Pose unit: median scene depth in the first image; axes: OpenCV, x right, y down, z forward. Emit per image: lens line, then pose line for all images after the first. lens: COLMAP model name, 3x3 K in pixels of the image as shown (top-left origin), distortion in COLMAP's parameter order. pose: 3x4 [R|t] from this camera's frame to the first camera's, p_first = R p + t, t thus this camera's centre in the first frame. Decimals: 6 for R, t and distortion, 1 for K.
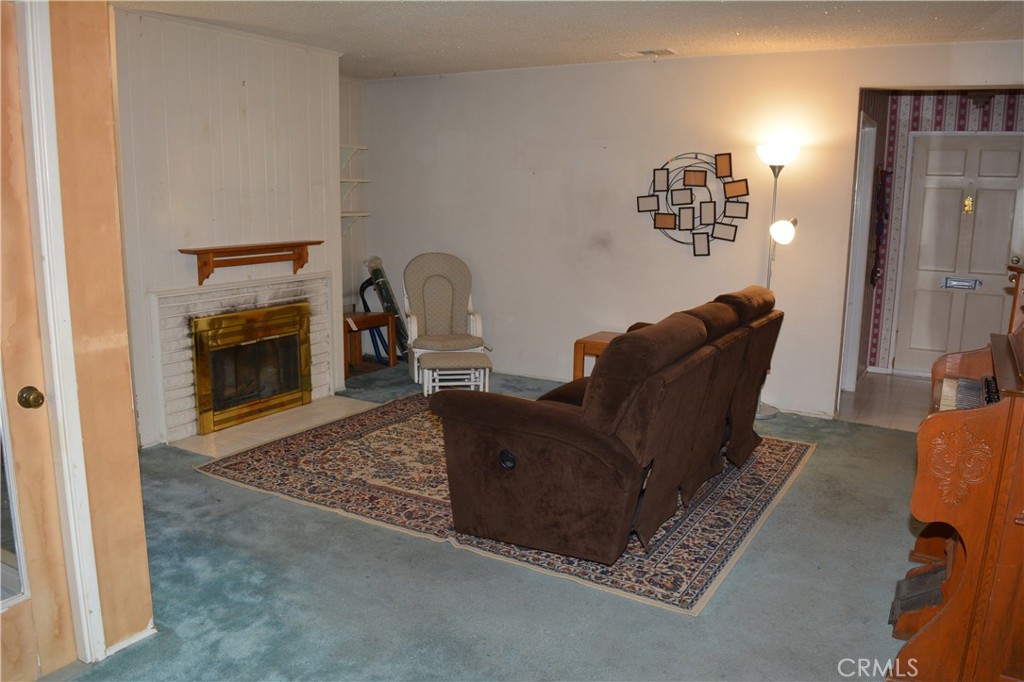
lens RADIAL K [[803.5, 0, 514.3], [0, 803.5, 344.5], [0, 0, 1]] dist [-0.093823, 0.020549]
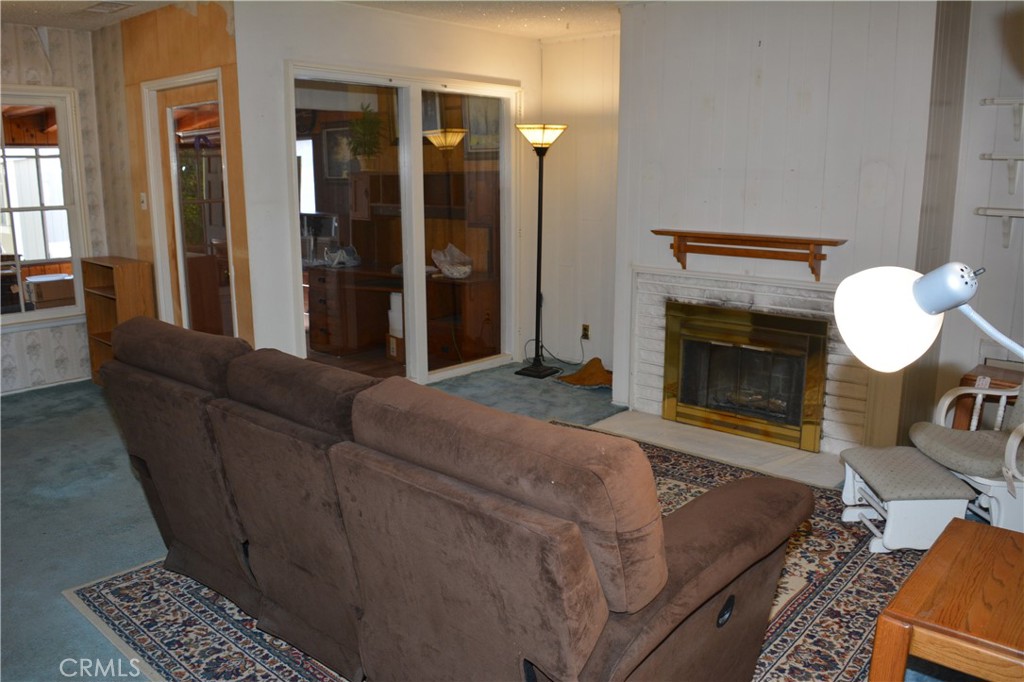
lens RADIAL K [[803.5, 0, 514.3], [0, 803.5, 344.5], [0, 0, 1]] dist [-0.093823, 0.020549]
pose [[-0.188670, 0.195331, -0.962419, 0.502389], [-0.183636, 0.955715, 0.229970, -0.145735], [0.964718, 0.220123, -0.144445, 0.810797]]
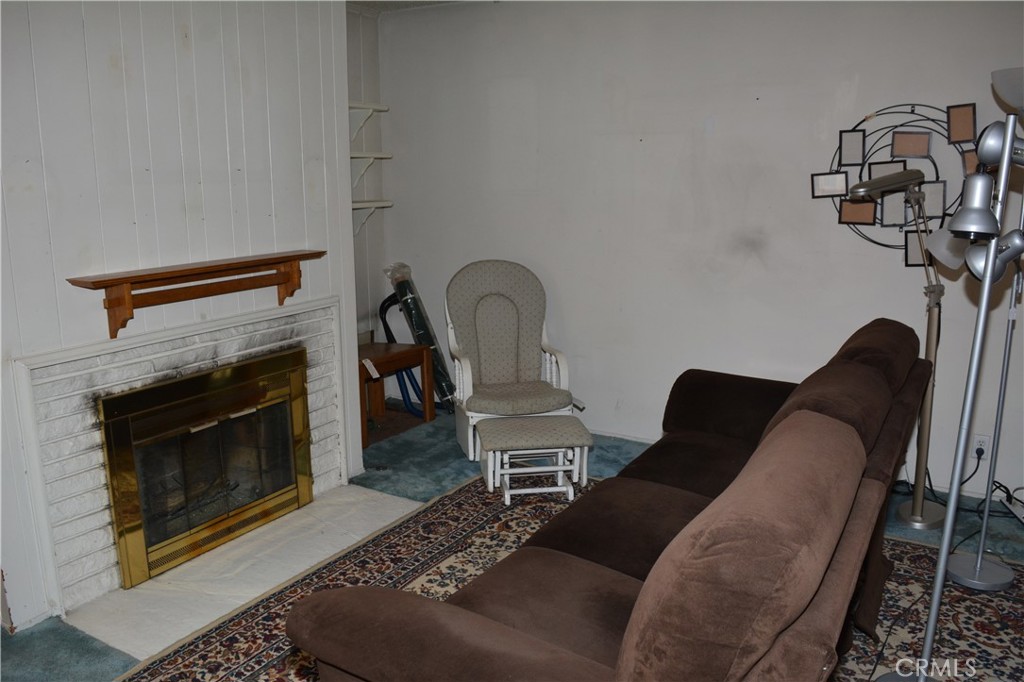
lens RADIAL K [[803.5, 0, 514.3], [0, 803.5, 344.5], [0, 0, 1]] dist [-0.093823, 0.020549]
pose [[0.999839, -0.013141, -0.012212, -0.082147], [0.013441, 0.999601, 0.024835, -0.067959], [0.011881, -0.024996, 0.999617, 0.363735]]
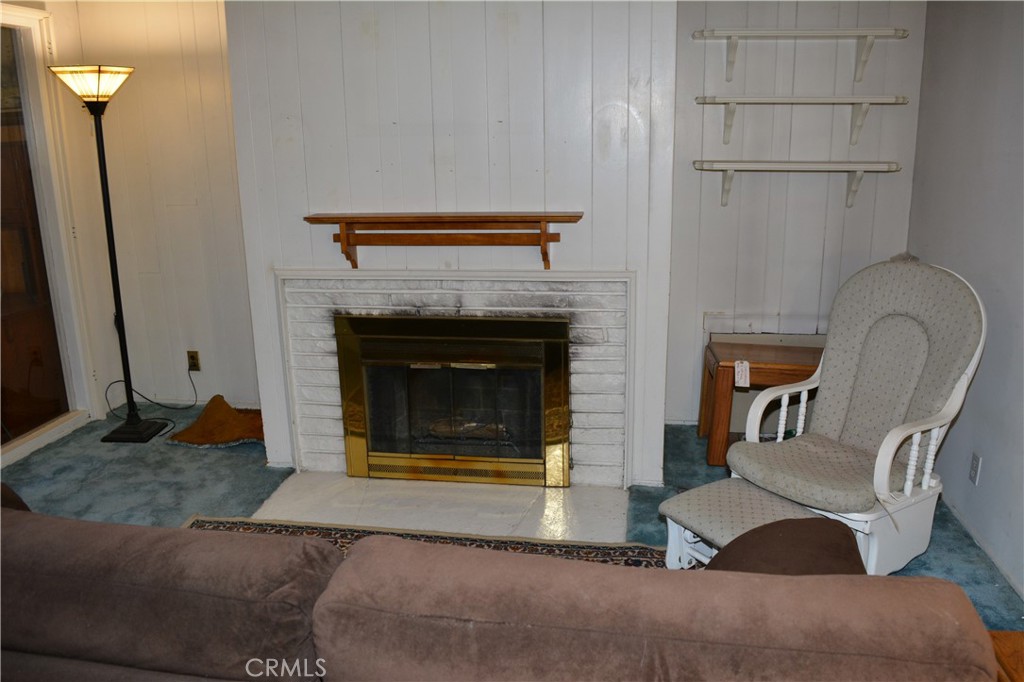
lens RADIAL K [[803.5, 0, 514.3], [0, 803.5, 344.5], [0, 0, 1]] dist [-0.093823, 0.020549]
pose [[0.369908, 0.223680, -0.901740, 0.241893], [-0.150408, 0.972200, 0.179457, -0.130625], [0.916813, 0.069247, 0.393268, 0.725210]]
